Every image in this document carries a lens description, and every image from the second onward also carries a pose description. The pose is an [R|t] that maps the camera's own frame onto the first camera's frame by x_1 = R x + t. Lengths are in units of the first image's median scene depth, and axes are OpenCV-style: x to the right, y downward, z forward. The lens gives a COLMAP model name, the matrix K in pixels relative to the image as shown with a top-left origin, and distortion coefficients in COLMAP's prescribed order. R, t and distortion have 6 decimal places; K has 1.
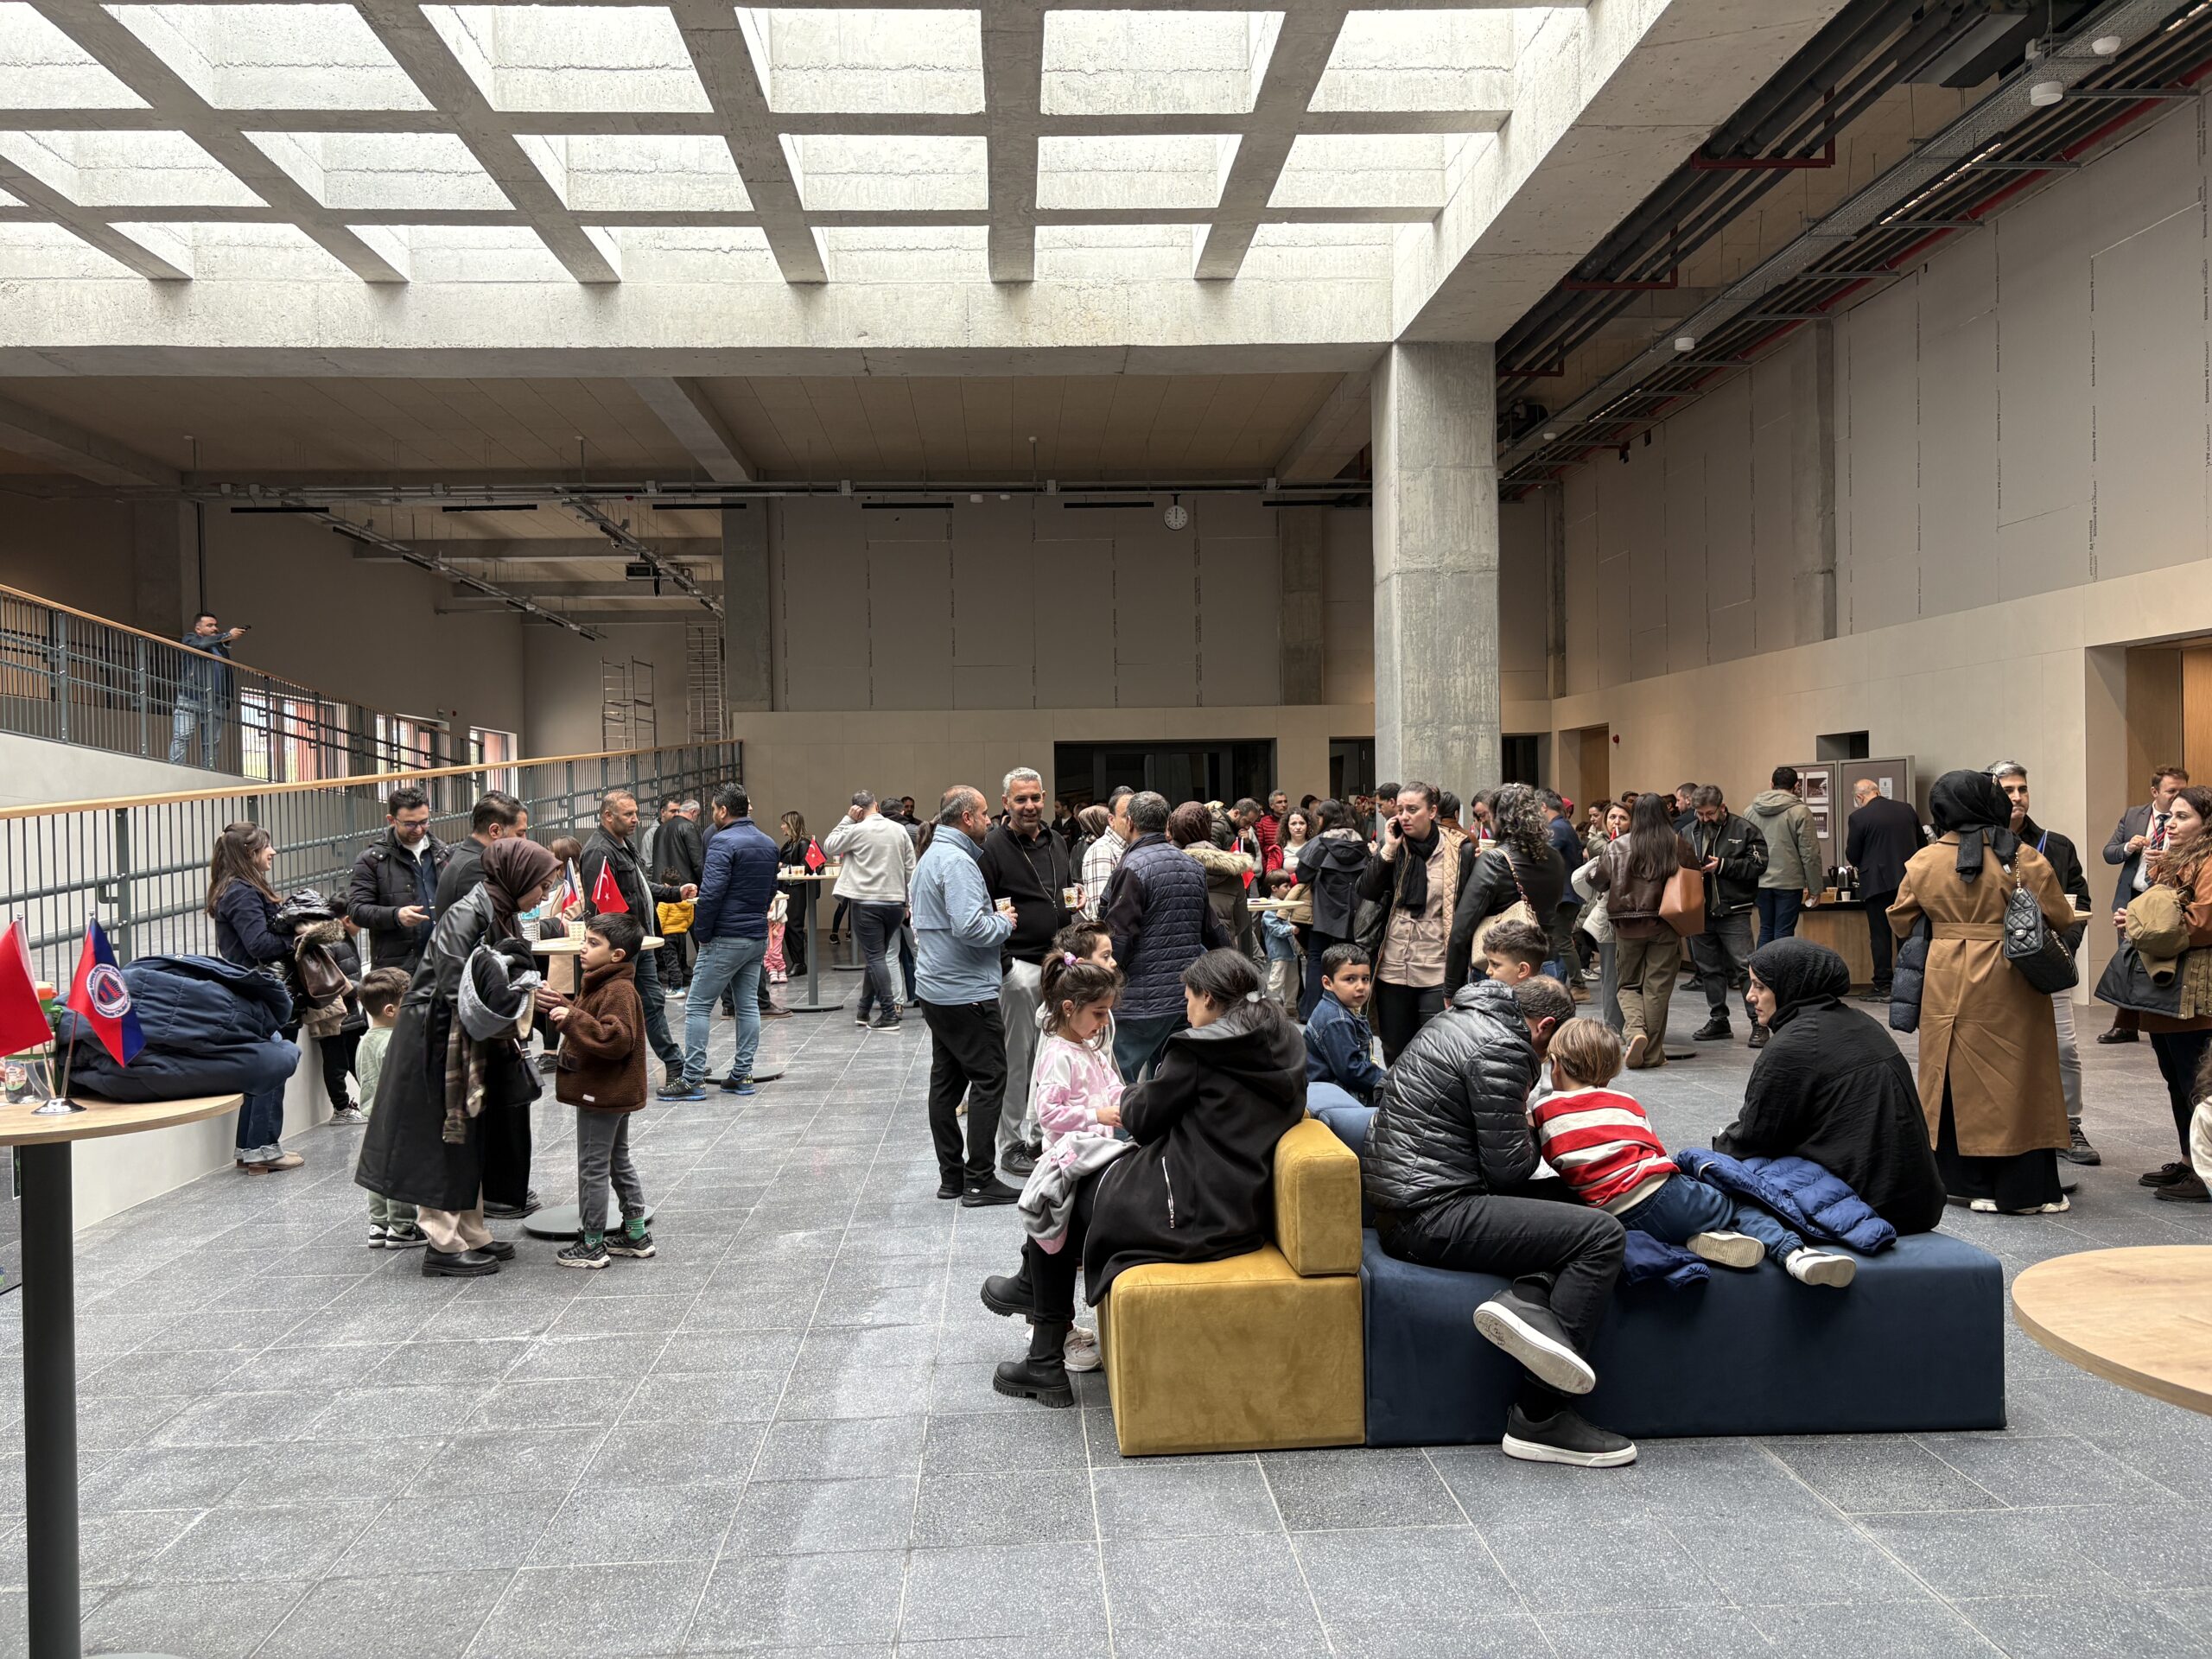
lens RADIAL K [[1715.9, 0, 1106.0], [0, 1715.9, 829.5], [0, 0, 1]] dist [0.053611, -0.001079]
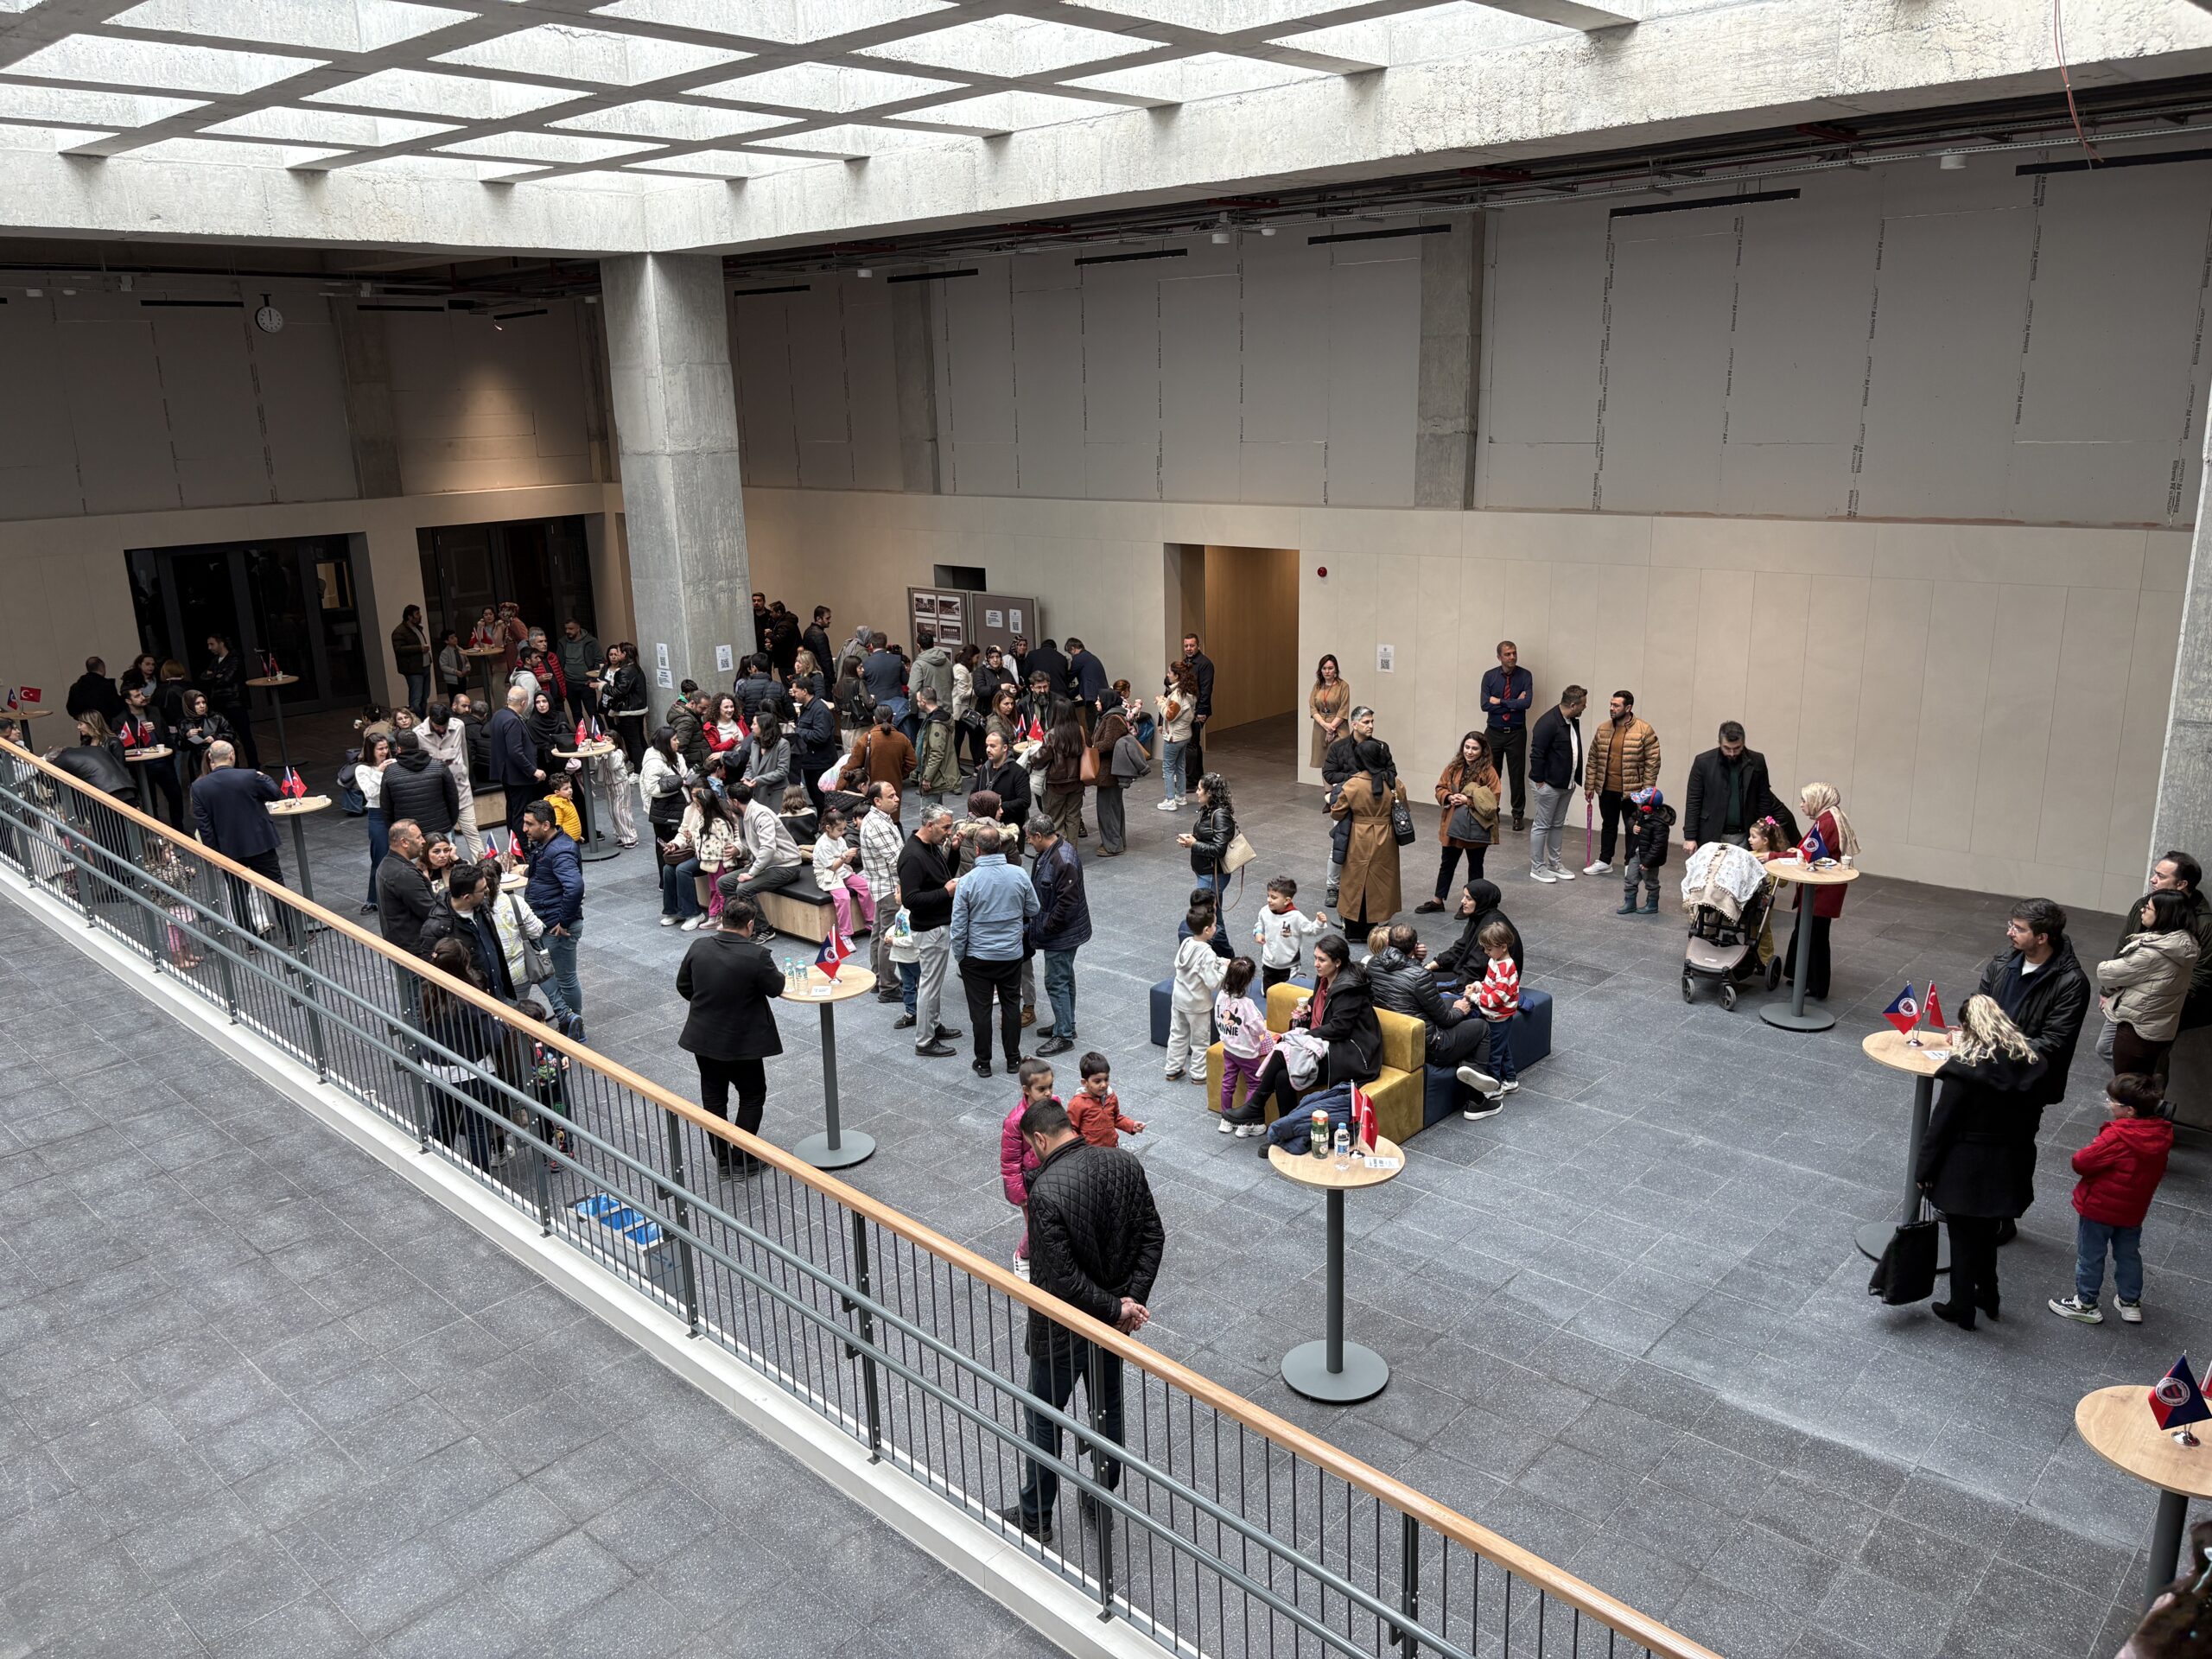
lens RADIAL K [[1653.3, 0, 1108.8], [0, 1653.3, 900.5], [0, 0, 1]] dist [0.001160, -0.003174]
pose [[0.733588, -0.195458, 0.650880, -0.415201], [0.018879, 0.963239, 0.267980, -0.153150], [-0.679332, -0.184299, 0.710311, -0.083226]]
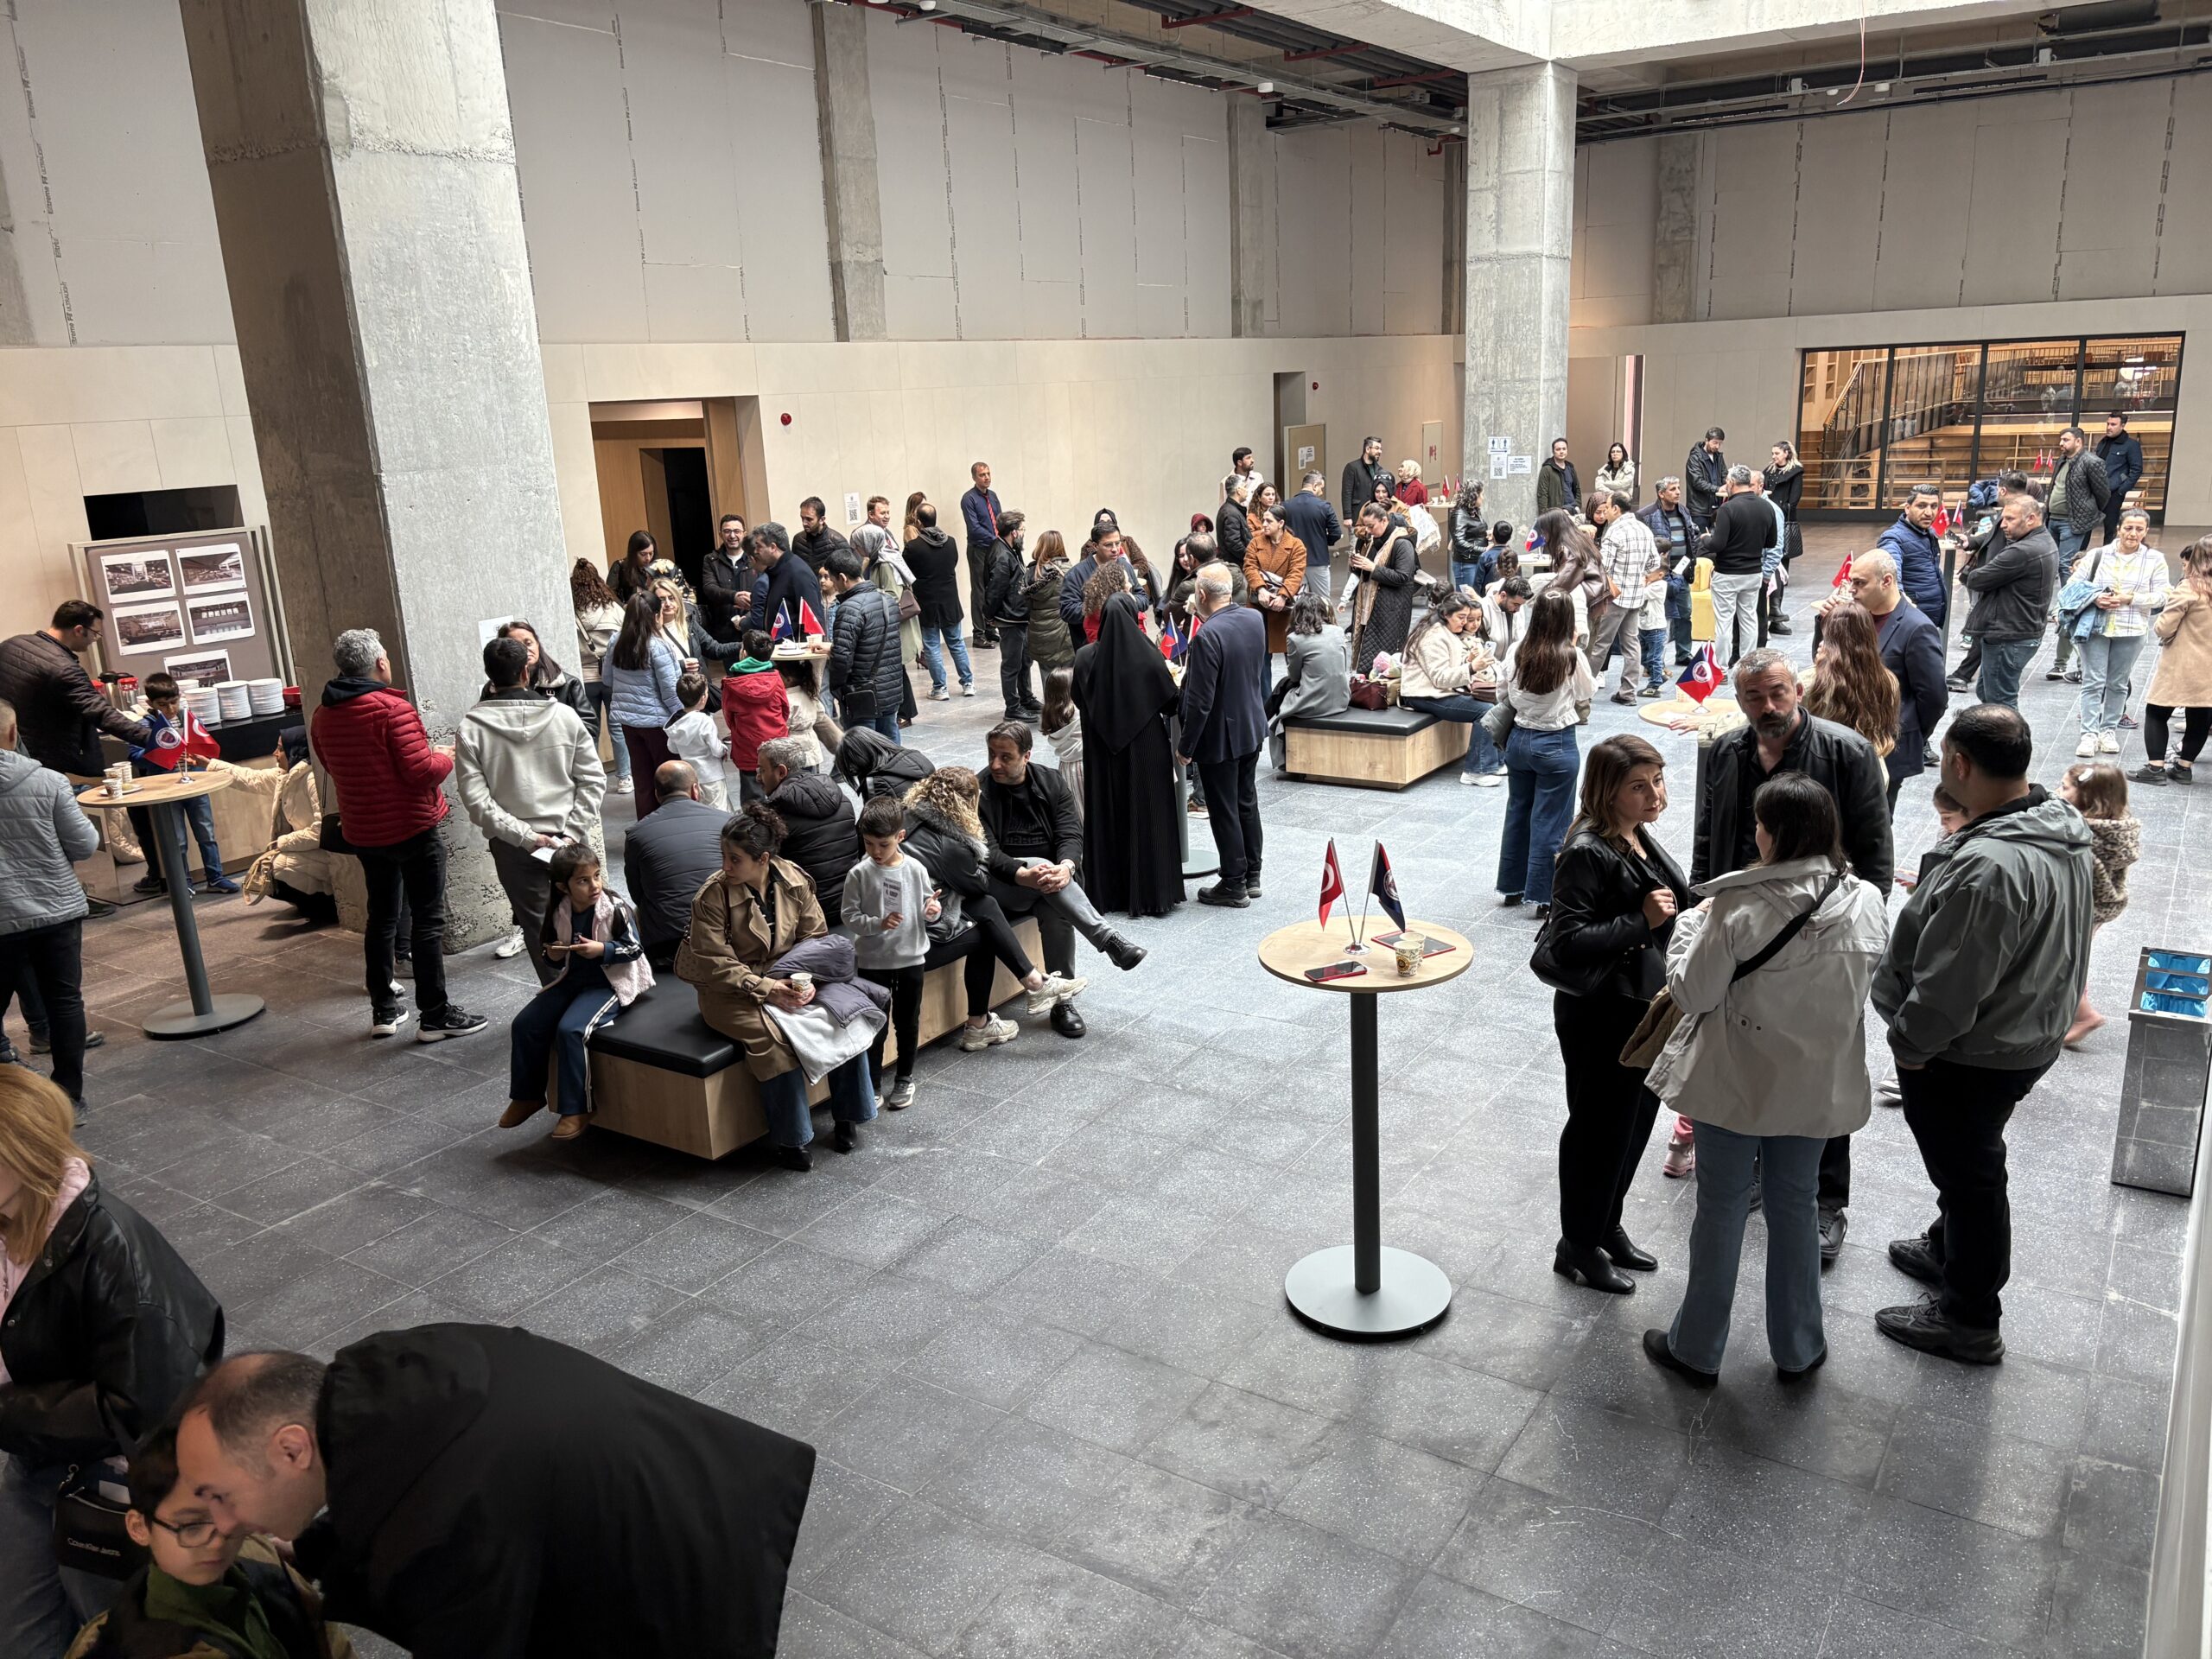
lens RADIAL K [[1715.9, 0, 1106.0], [0, 1715.9, 829.5], [0, 0, 1]] dist [0.053611, -0.001079]
pose [[-0.809409, -0.117417, 0.575387, -0.291481], [0.046572, 0.963886, 0.262210, -0.090168], [-0.585395, 0.239032, -0.774710, 1.350508]]
